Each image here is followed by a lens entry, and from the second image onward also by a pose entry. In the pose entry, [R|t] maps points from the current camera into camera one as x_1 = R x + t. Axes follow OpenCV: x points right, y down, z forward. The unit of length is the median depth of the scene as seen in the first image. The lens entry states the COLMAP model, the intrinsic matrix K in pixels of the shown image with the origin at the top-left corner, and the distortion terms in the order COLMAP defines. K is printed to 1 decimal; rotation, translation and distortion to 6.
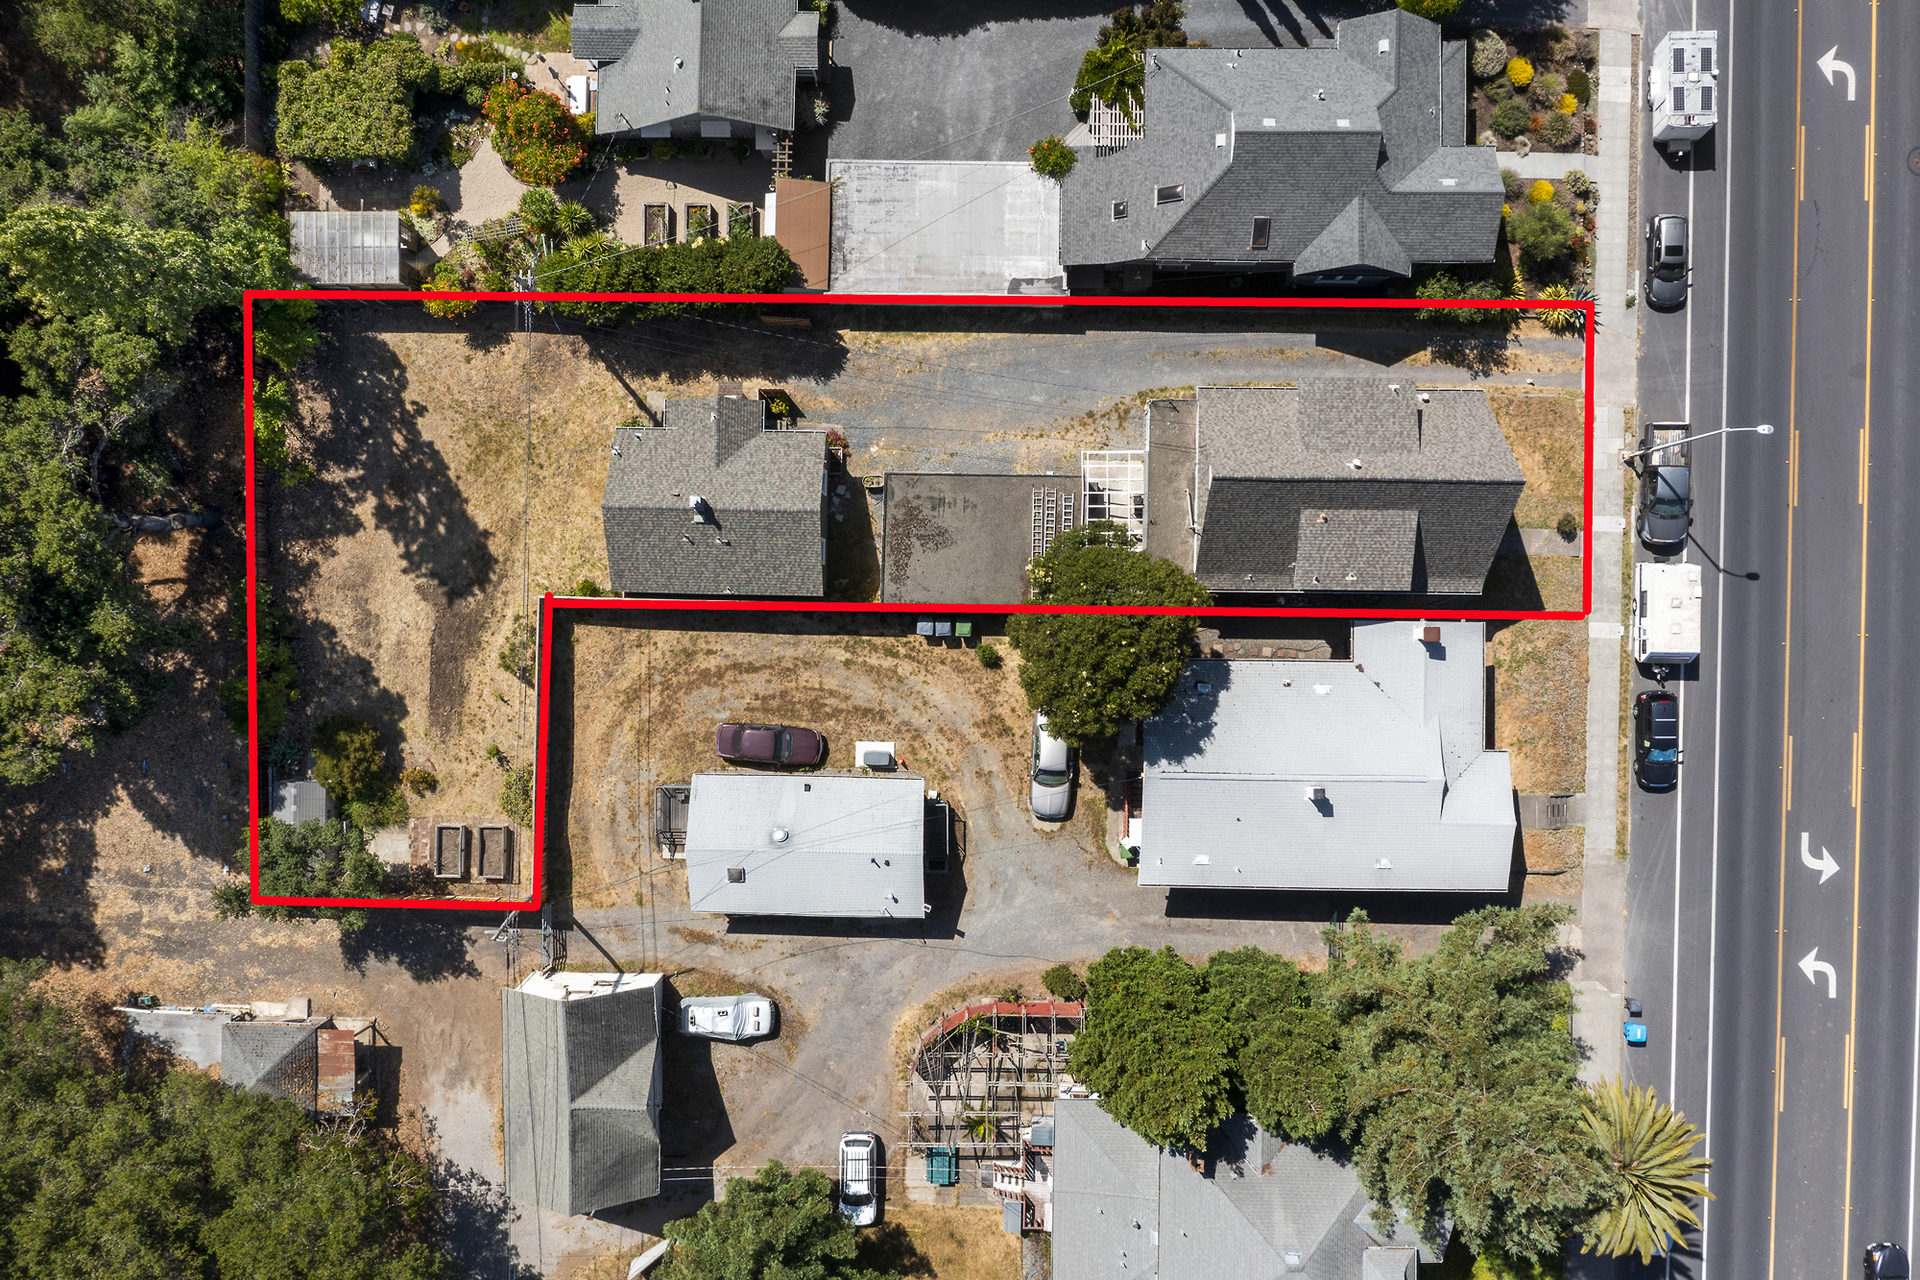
lens RADIAL K [[1543.5, 0, 966.0], [0, 1543.5, 642.7], [0, 0, 1]] dist [-0.005294, -0.005119]
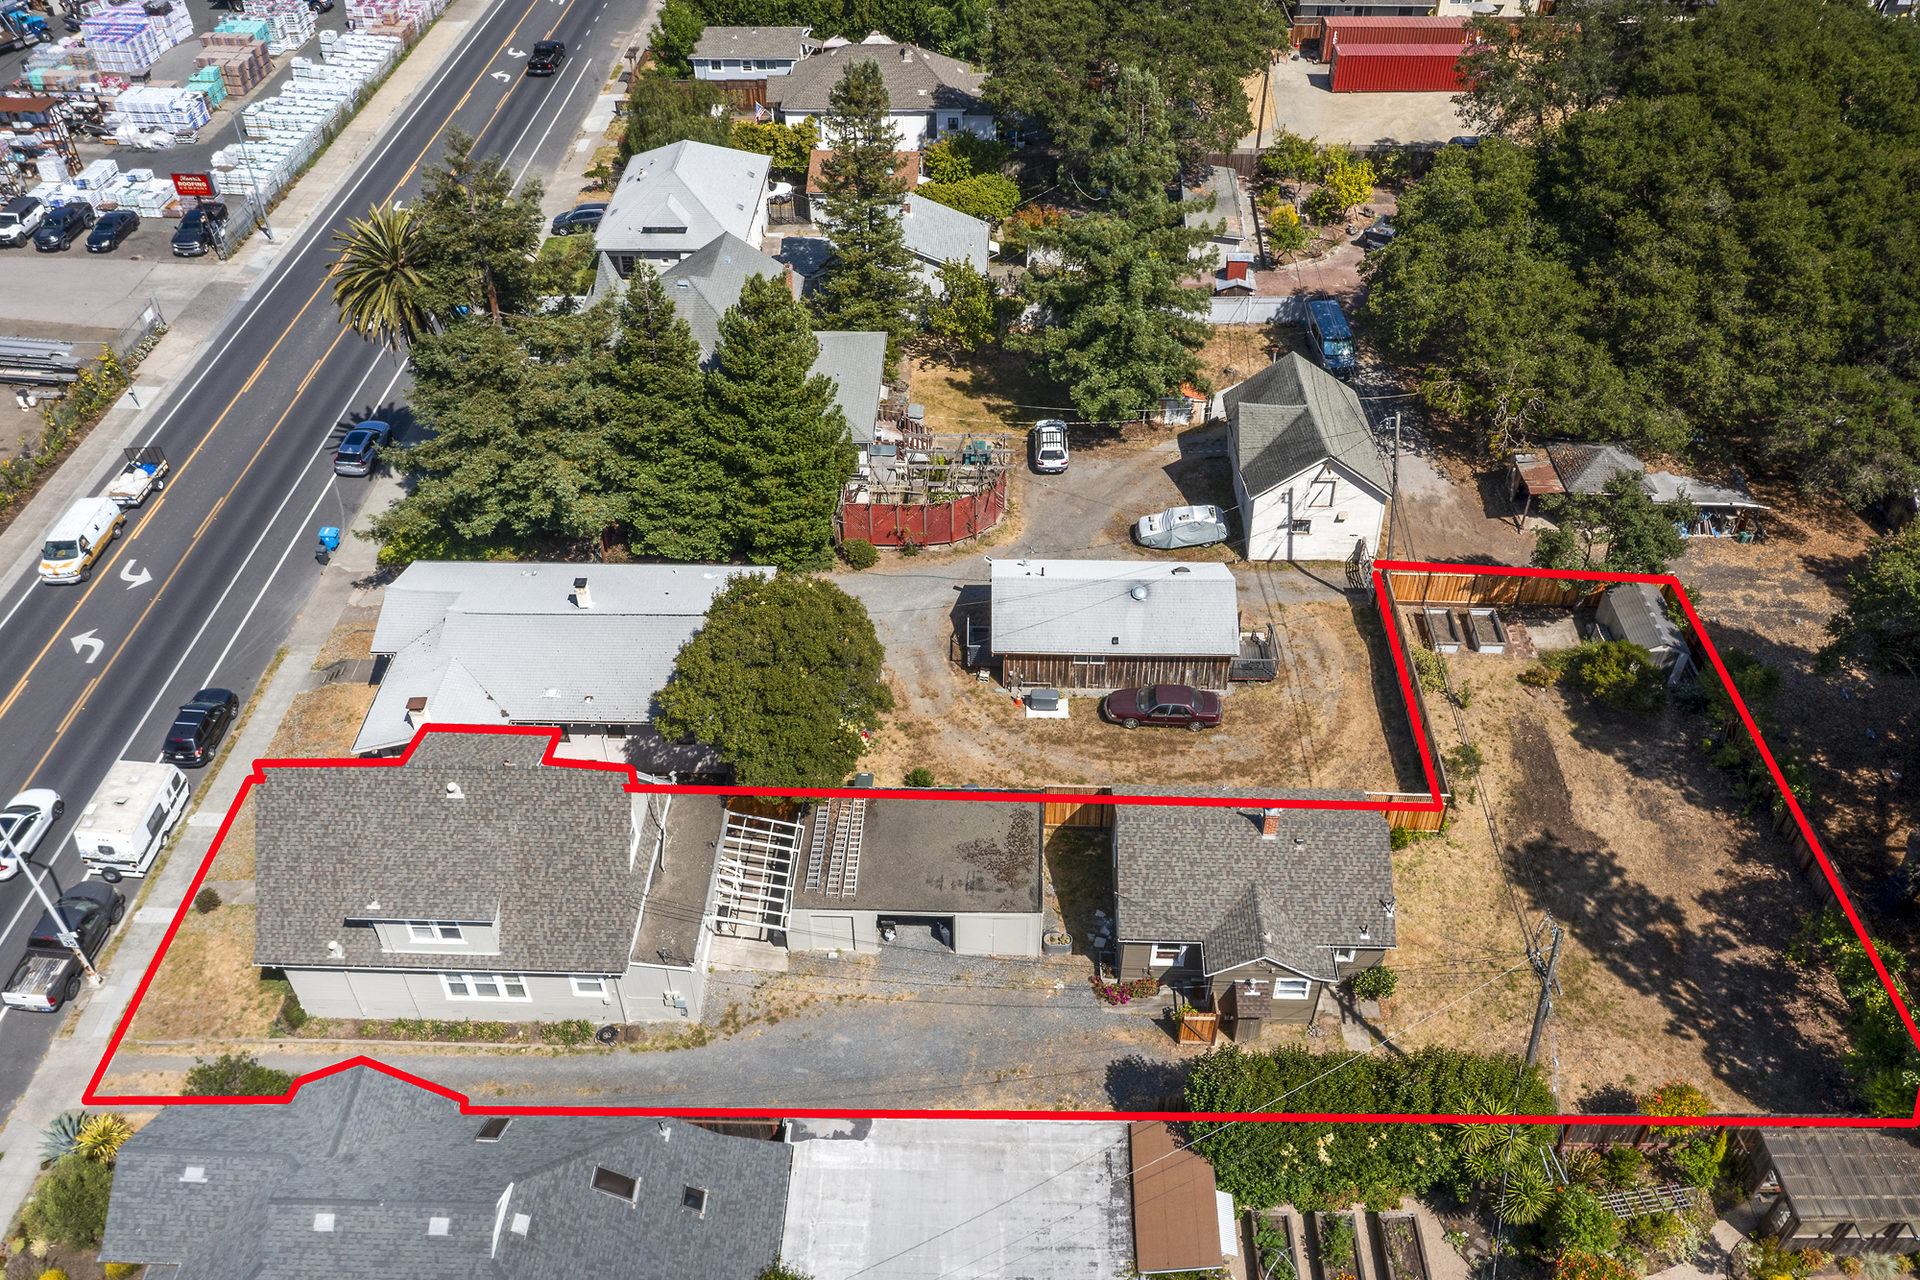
lens RADIAL K [[1543.5, 0, 969.8], [0, 1543.5, 636.4], [0, 0, 1]] dist [-0.005294, -0.005119]
pose [[-0.999709, 0.007605, 0.022881, -0.034214], [0.012763, -0.638233, 0.769737, -0.608238], [0.020457, 0.769806, 0.637951, 0.378380]]
